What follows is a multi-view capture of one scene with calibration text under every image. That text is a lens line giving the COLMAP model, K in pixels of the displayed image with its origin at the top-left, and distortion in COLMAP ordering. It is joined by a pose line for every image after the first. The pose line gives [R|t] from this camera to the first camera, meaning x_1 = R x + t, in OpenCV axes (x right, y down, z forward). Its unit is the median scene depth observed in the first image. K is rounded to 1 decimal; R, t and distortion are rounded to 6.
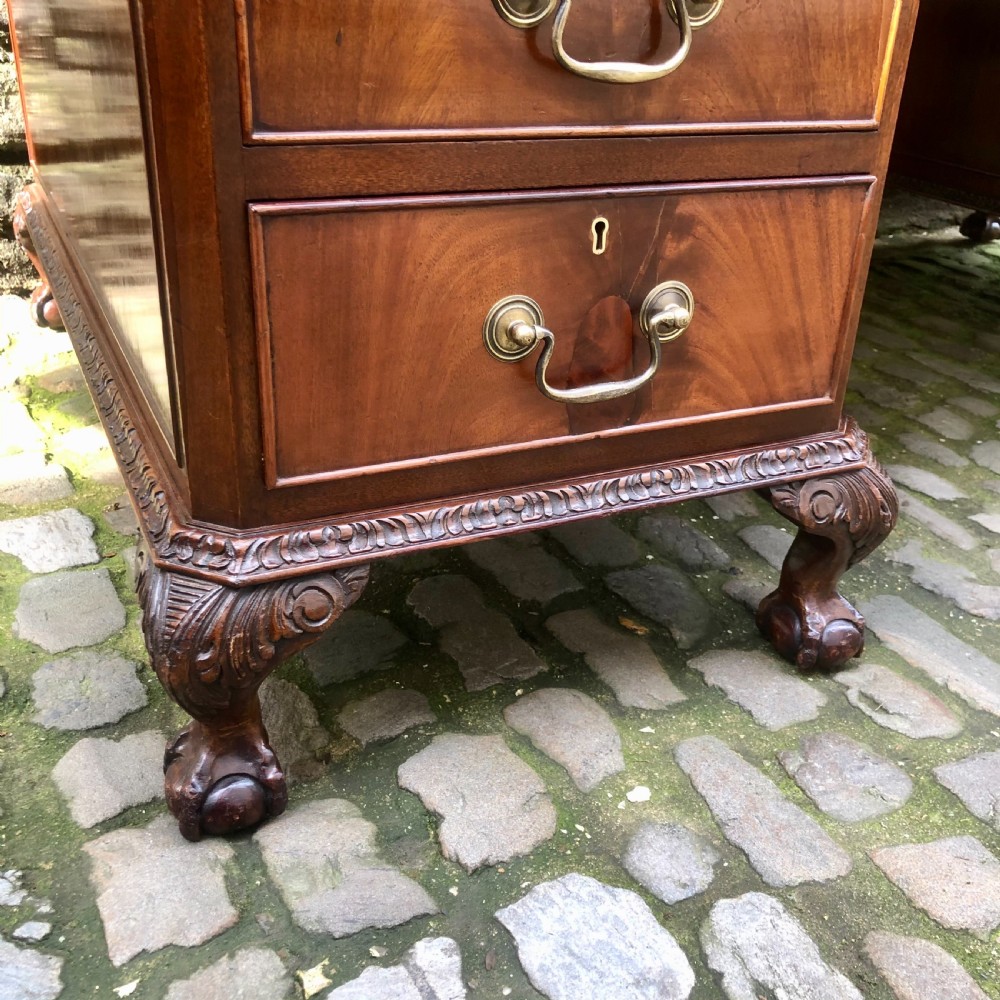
lens RADIAL K [[1104.4, 0, 523.8], [0, 1104.4, 502.4], [0, 0, 1]] dist [0.009468, 0.001344]
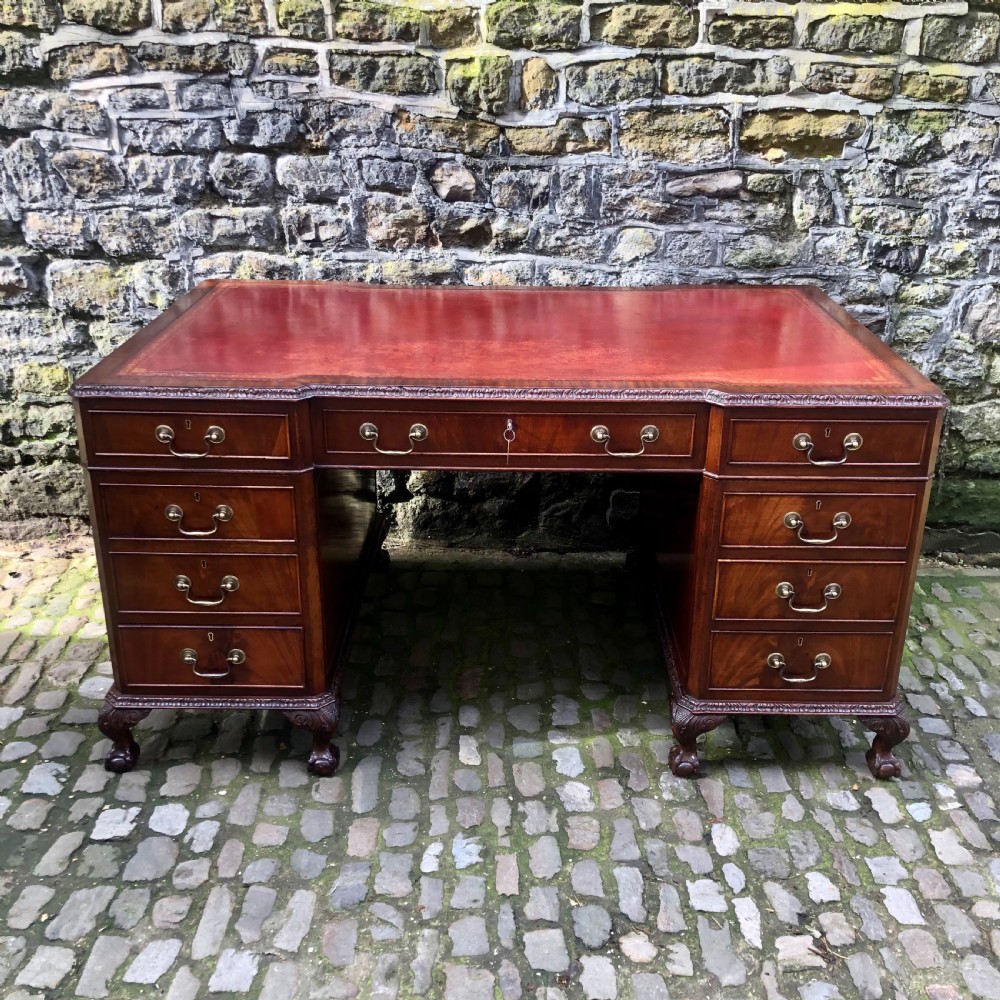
lens RADIAL K [[1105.8, 0, 518.0], [0, 1105.8, 500.9], [0, 0, 1]] dist [0.025221, -0.021344]
pose [[0.897397, 0.141426, -0.417945, 2.369555], [-0.170844, 0.984724, -0.033615, -0.704014], [0.406807, 0.101570, 0.907850, -1.941646]]
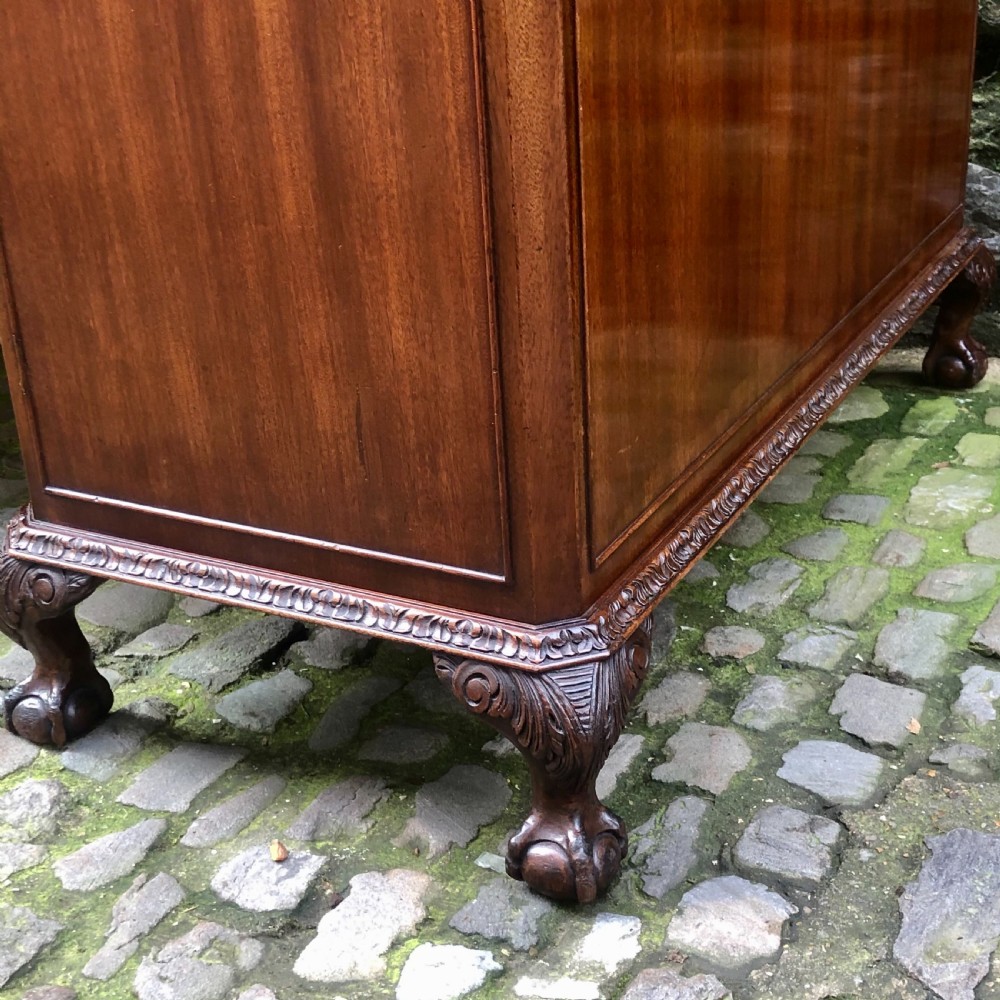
lens RADIAL K [[1616.1, 0, 501.2], [0, 1616.1, 519.3], [0, 0, 1]] dist [0.270001, -0.922448]
pose [[0.564866, 0.275015, -0.778006, 3.287210], [-0.300450, 0.946657, 0.116490, -0.654493], [0.768541, 0.167951, 0.617363, 0.988012]]
